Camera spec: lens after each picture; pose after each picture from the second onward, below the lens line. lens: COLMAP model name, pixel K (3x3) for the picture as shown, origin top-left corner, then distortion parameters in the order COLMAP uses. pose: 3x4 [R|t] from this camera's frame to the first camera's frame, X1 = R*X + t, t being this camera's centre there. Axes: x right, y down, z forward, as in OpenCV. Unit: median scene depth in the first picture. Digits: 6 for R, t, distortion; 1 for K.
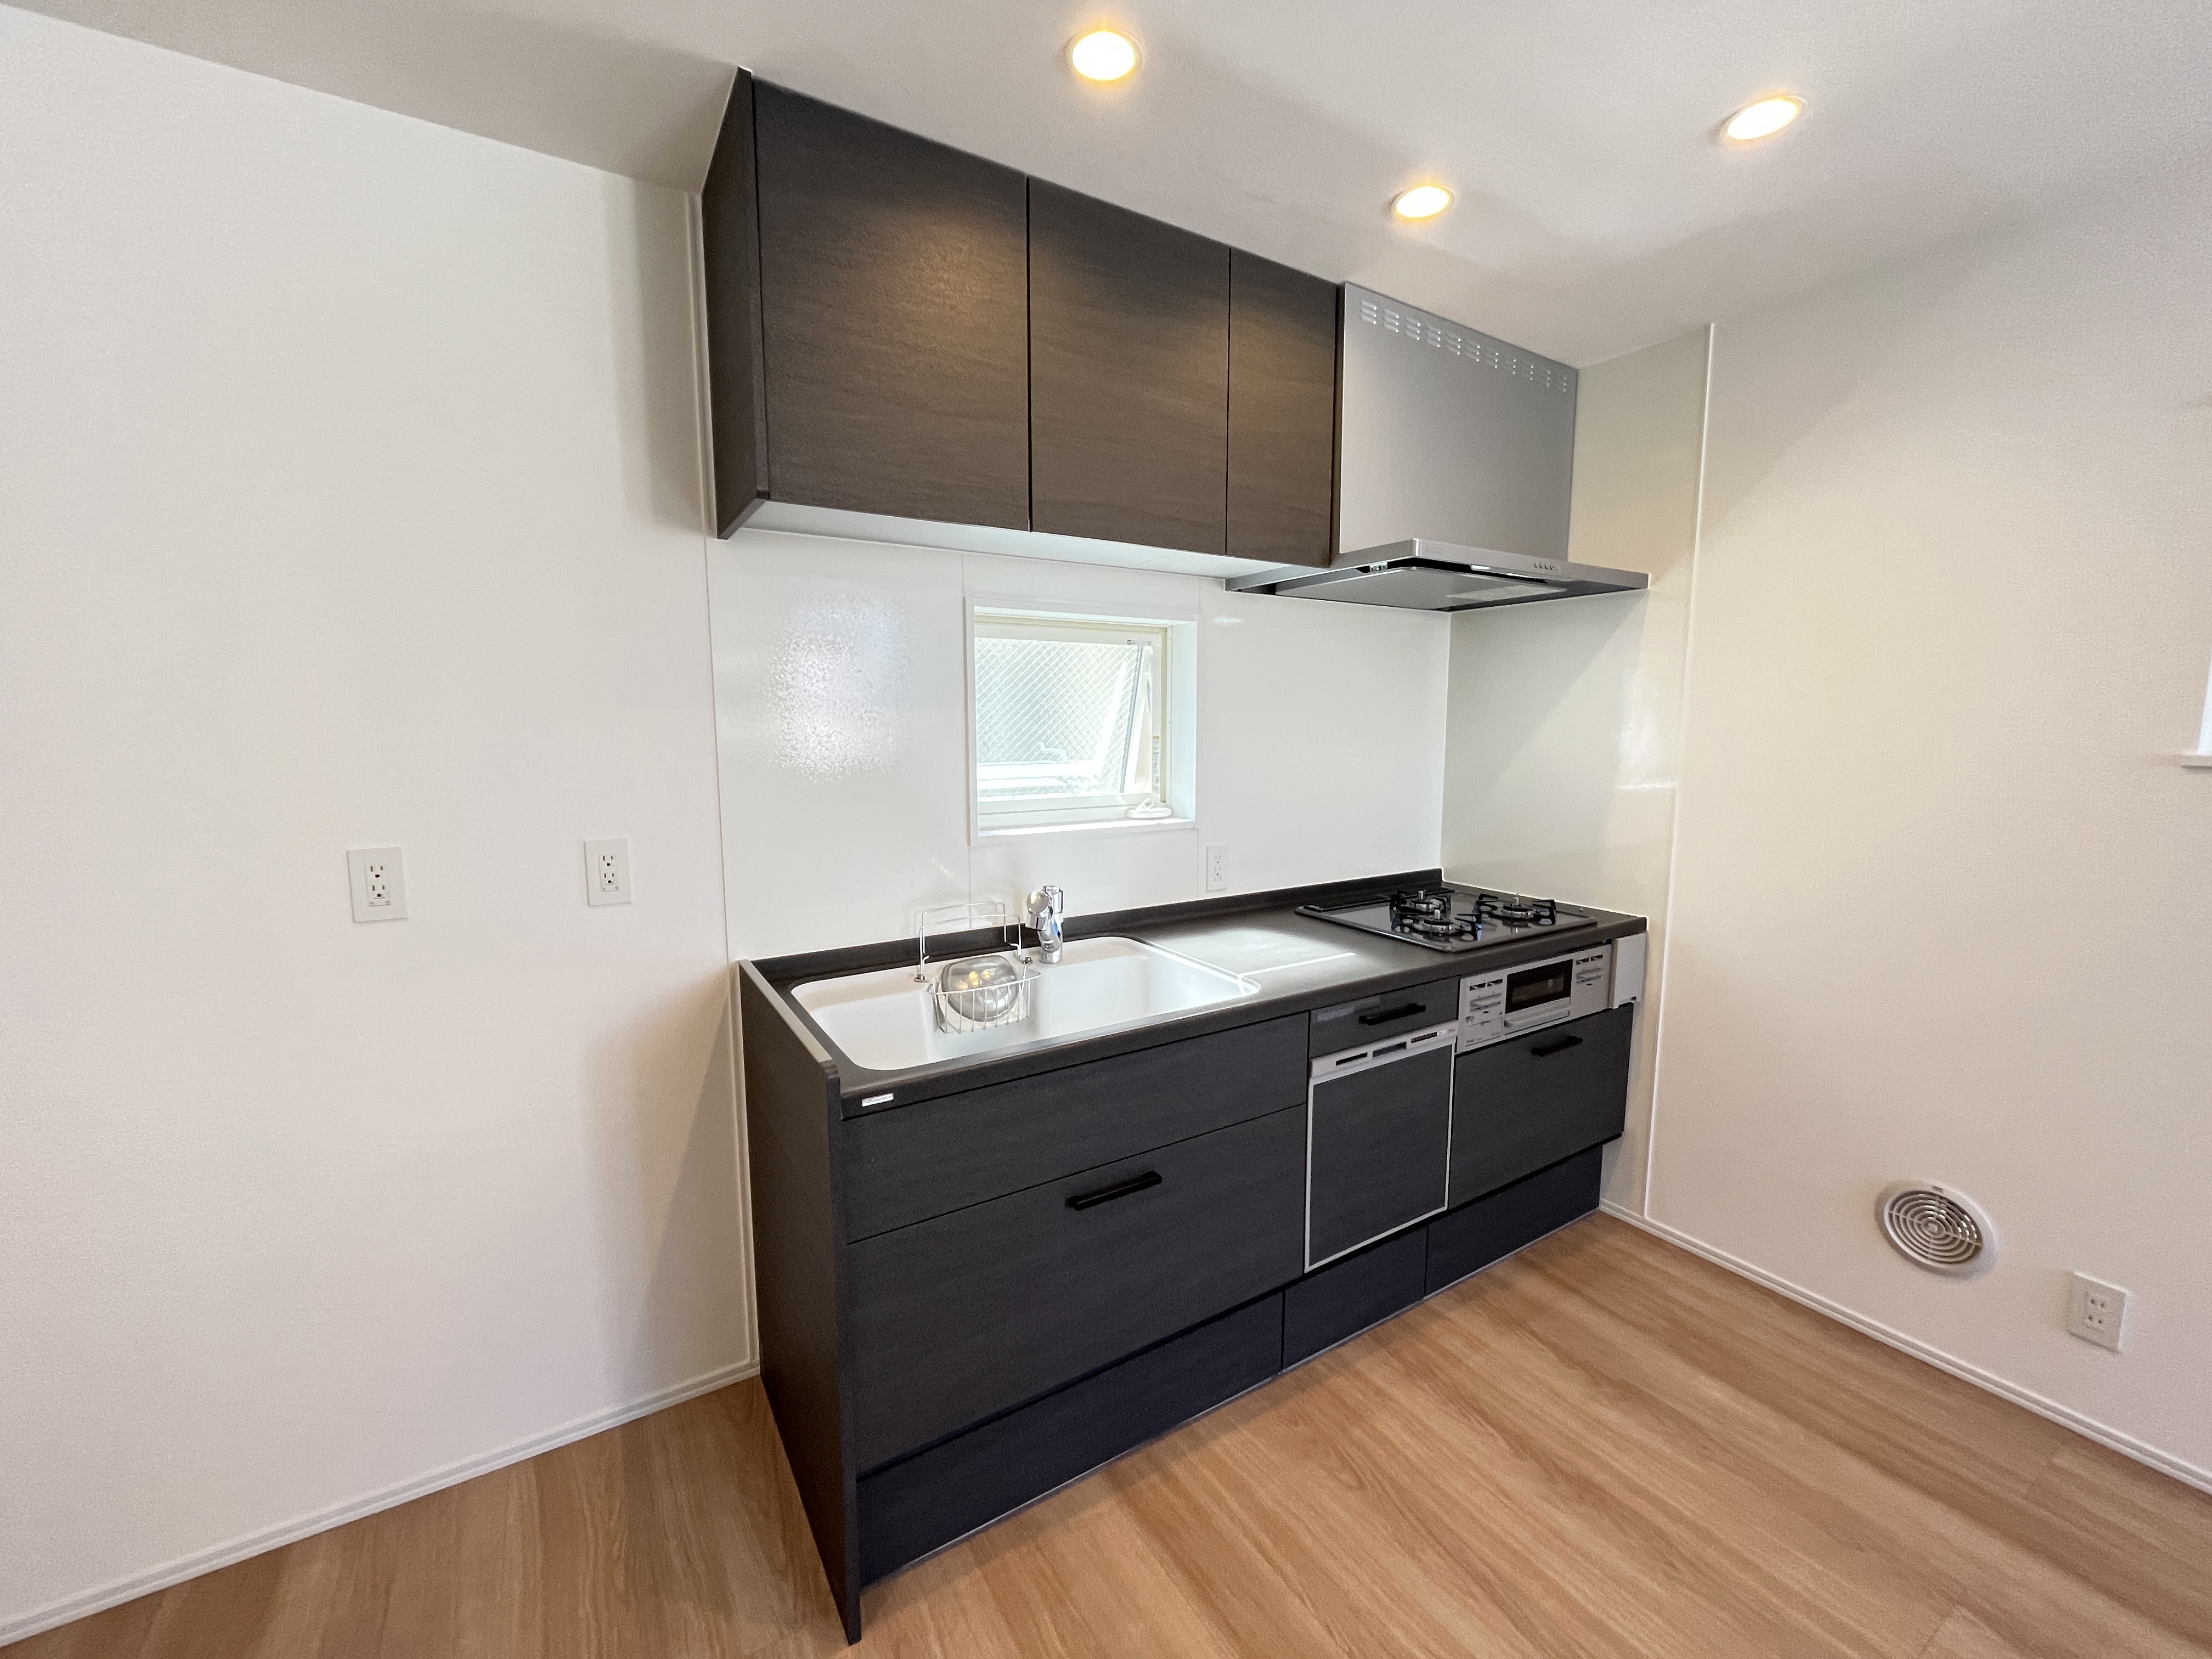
lens RADIAL K [[889.5, 0, 1105.2], [0, 889.5, 827.3], [0, 0, 1]] dist [-0.002470, 0.000281]
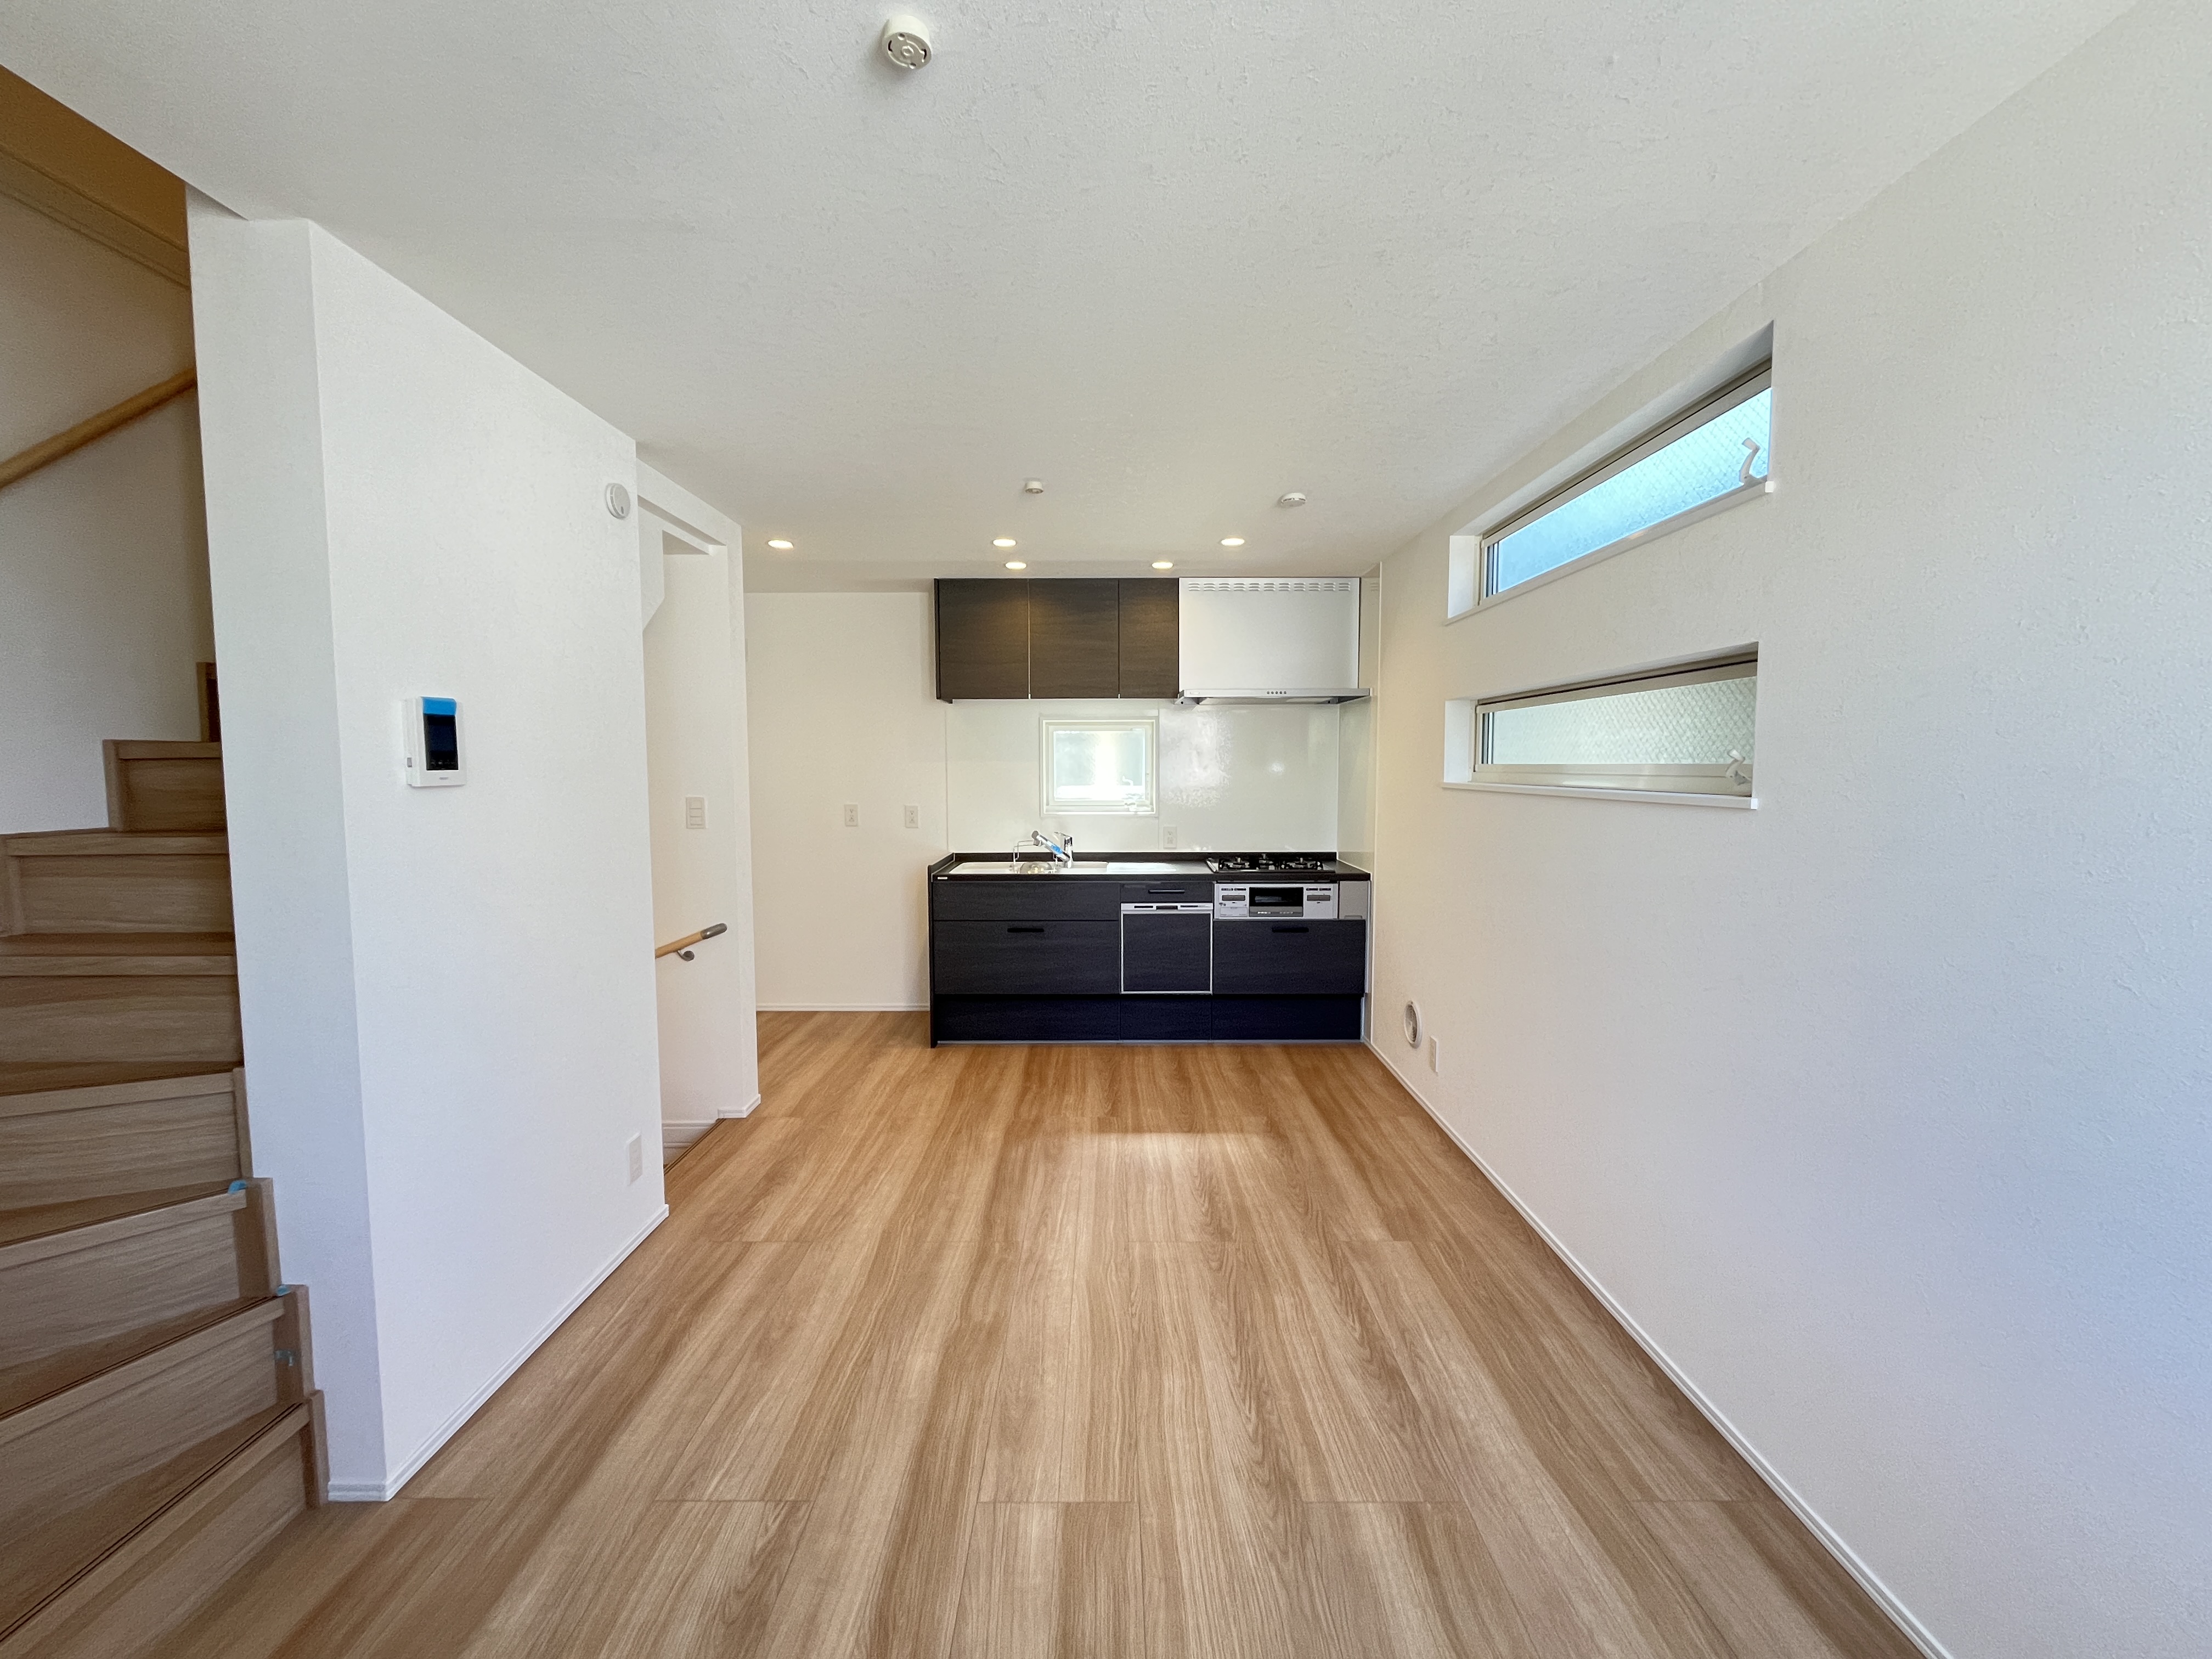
lens RADIAL K [[889.5, 0, 1105.2], [0, 889.5, 827.3], [0, 0, 1]] dist [-0.002470, 0.000281]
pose [[0.849095, 0.036818, -0.526956, 1.340165], [-0.061553, 0.997669, -0.029474, 0.114387], [0.524642, 0.057462, 0.849382, -1.023388]]
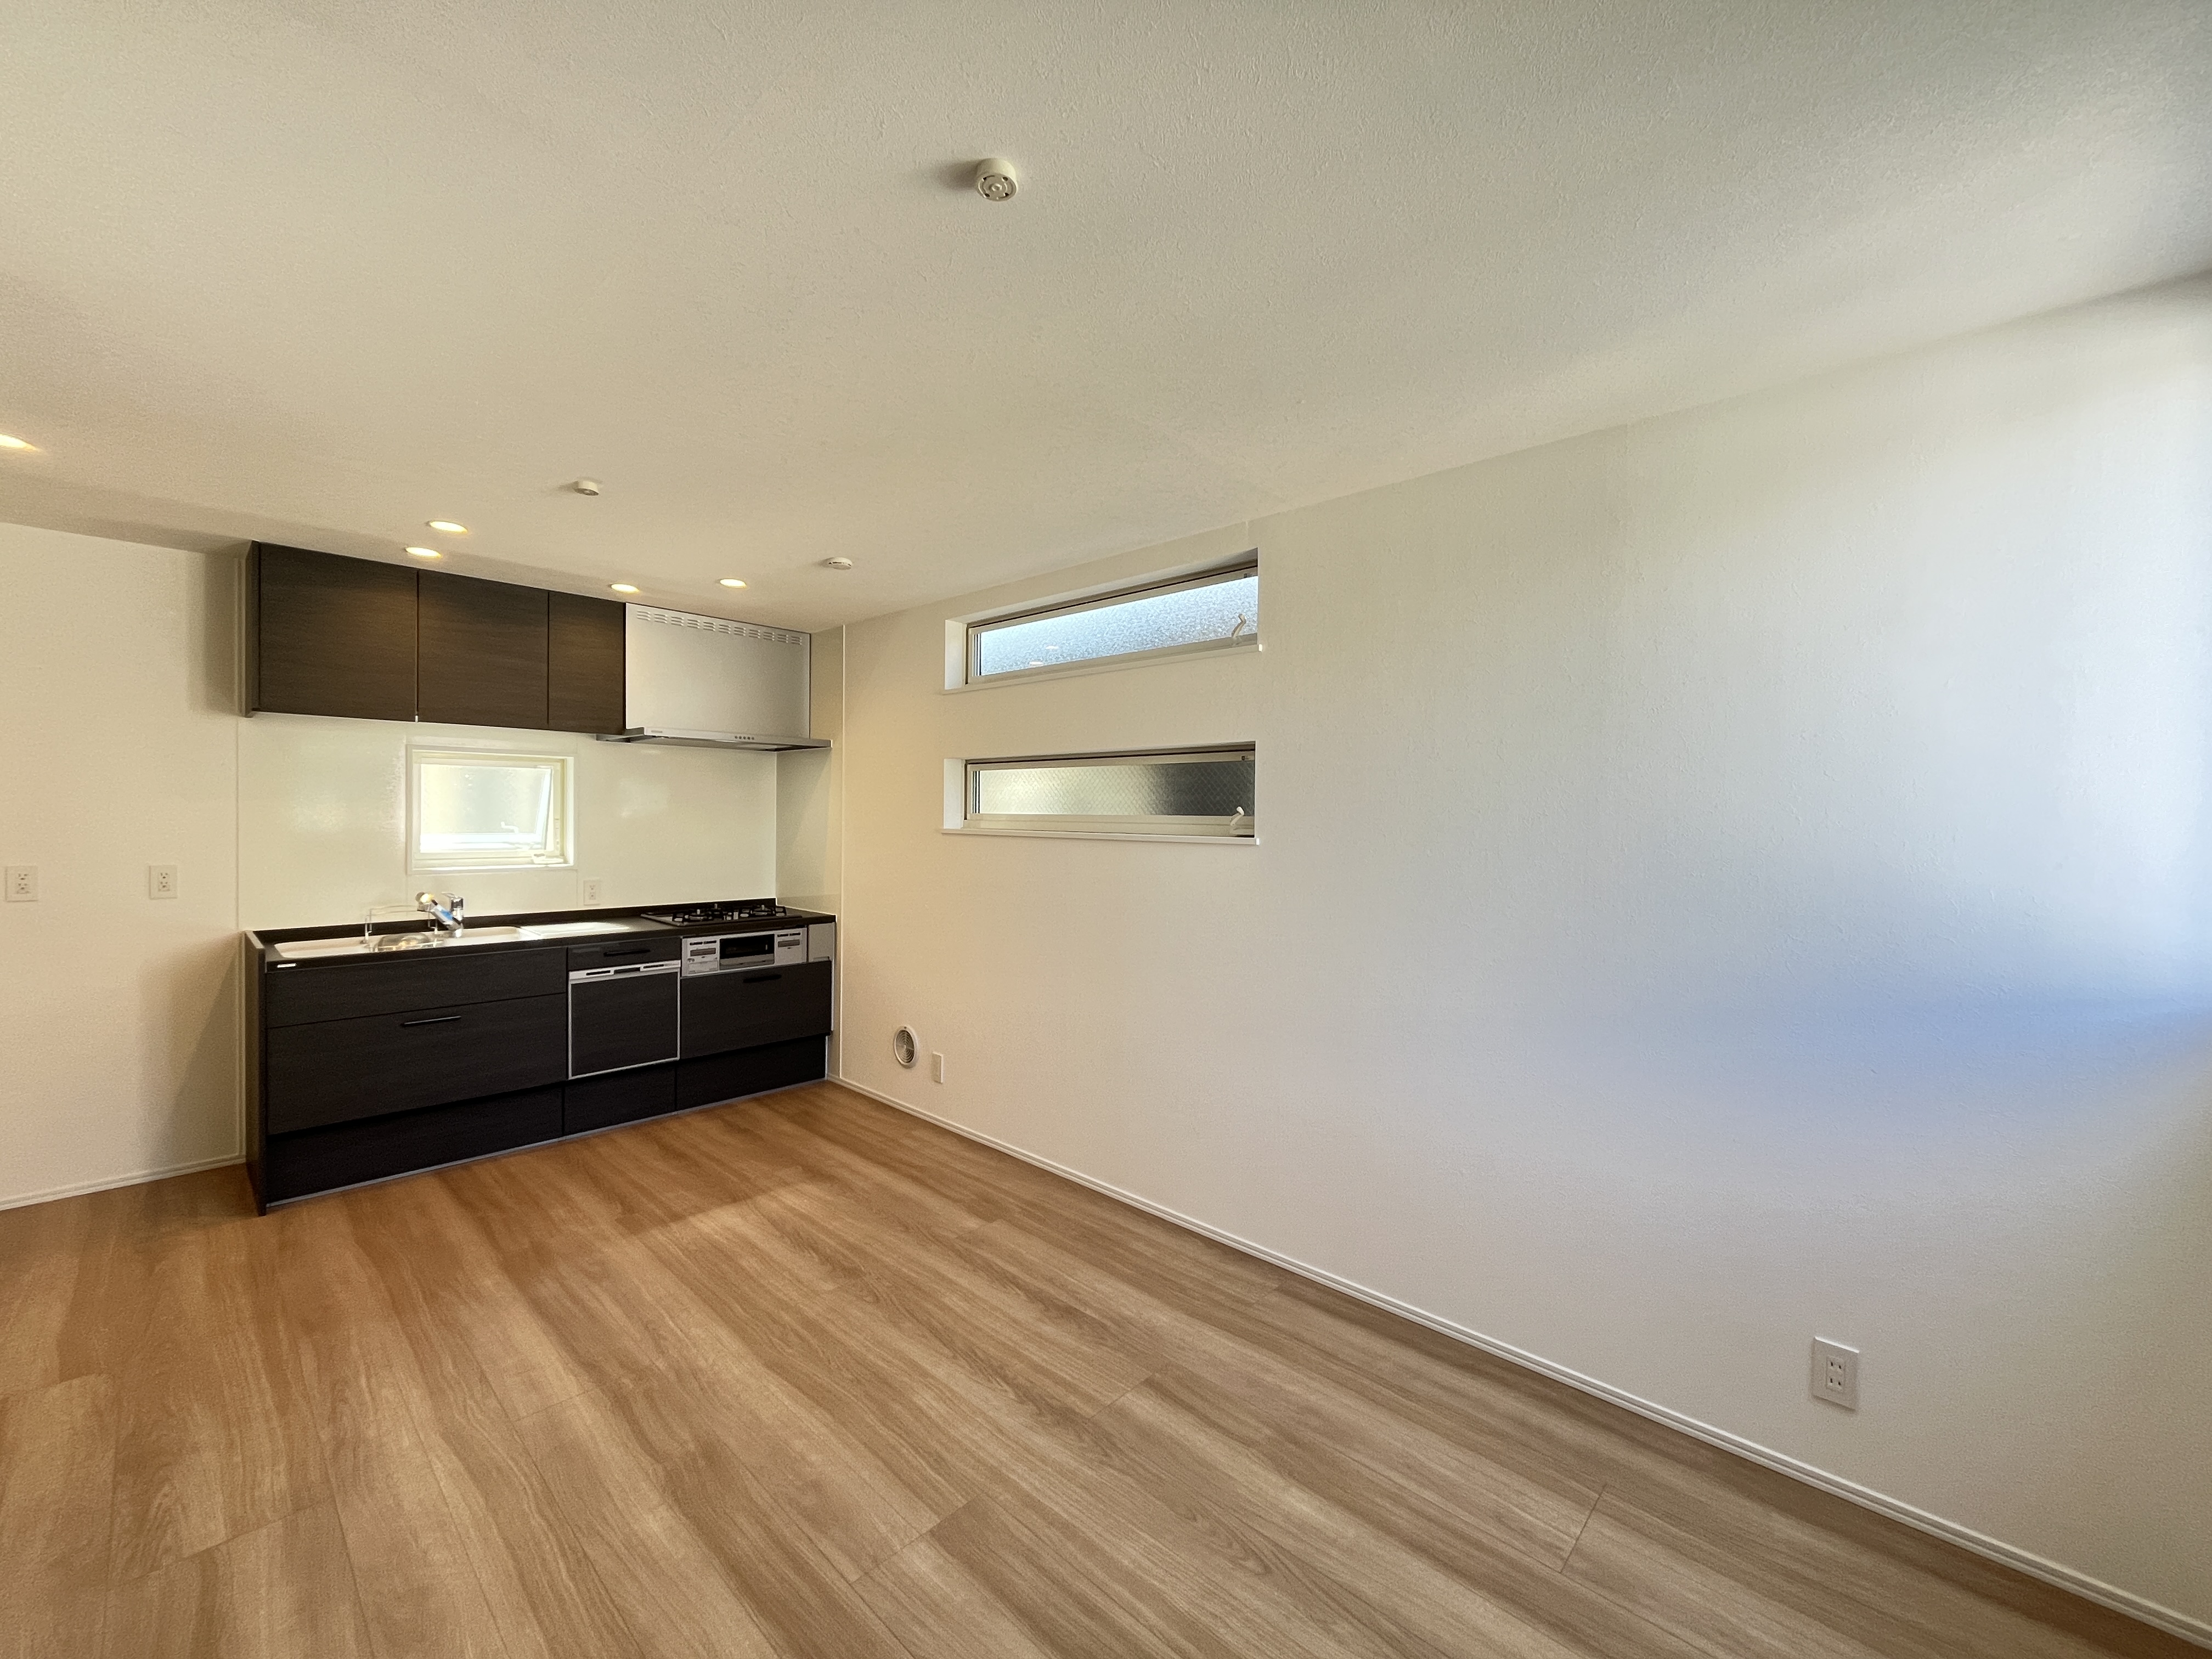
lens RADIAL K [[890.3, 0, 1103.8], [0, 890.3, 826.6], [0, 0, 1]] dist [-0.003811, -0.000540]
pose [[0.965644, 0.009421, 0.259699, 0.810253], [0.017822, 0.994589, -0.102348, 0.143101], [-0.259258, 0.103460, 0.960251, -1.237127]]
